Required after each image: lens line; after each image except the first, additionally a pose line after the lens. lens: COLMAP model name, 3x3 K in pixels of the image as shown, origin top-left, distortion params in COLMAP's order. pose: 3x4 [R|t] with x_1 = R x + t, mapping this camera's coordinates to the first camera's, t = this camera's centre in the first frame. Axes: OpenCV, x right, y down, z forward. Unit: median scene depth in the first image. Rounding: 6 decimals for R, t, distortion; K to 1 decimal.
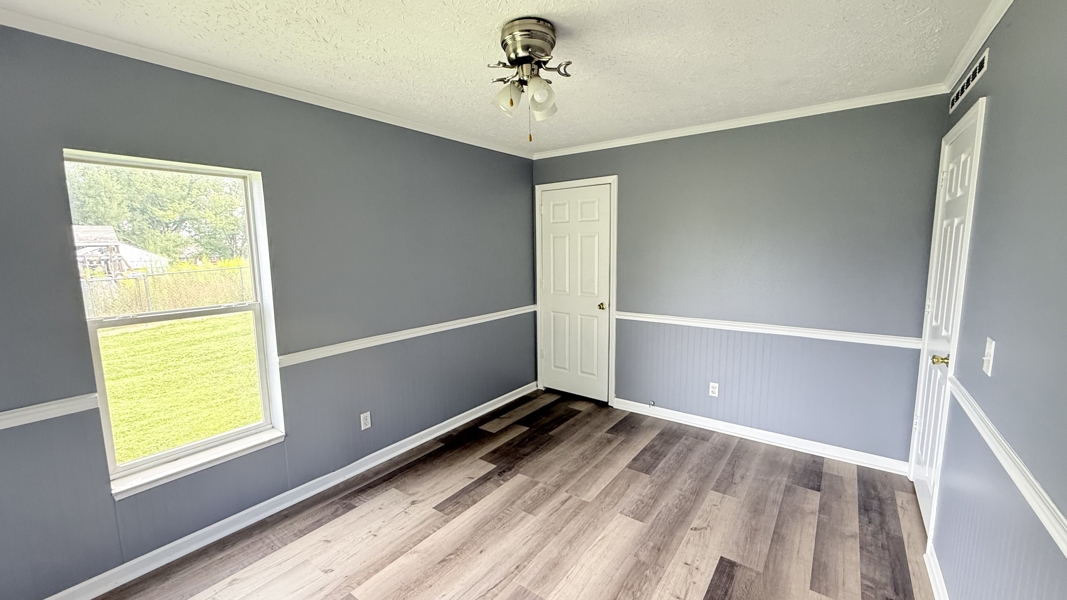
lens RADIAL K [[424.0, 0, 530.6], [0, 424.0, 295.8], [0, 0, 1]] dist [0.000187, -0.000354]
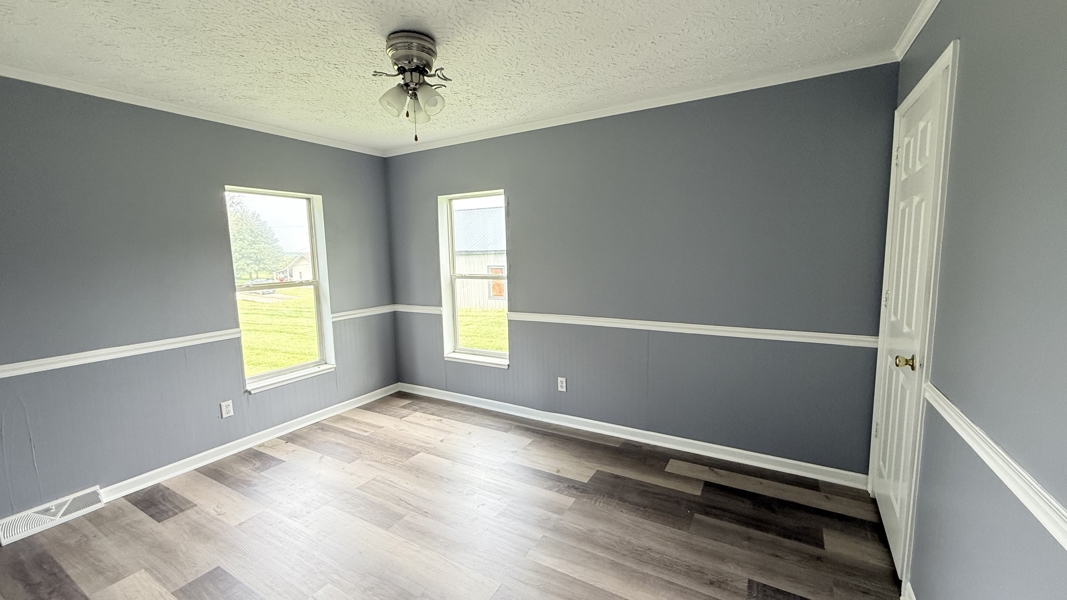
lens RADIAL K [[424.0, 0, 534.9], [0, 424.0, 299.3], [0, 0, 1]] dist [0.000187, -0.000354]
pose [[0.113513, 0.125684, -0.985555, 0.675002], [-0.097969, 0.988548, 0.114782, -0.062814], [0.988695, 0.083525, 0.124526, 0.692447]]
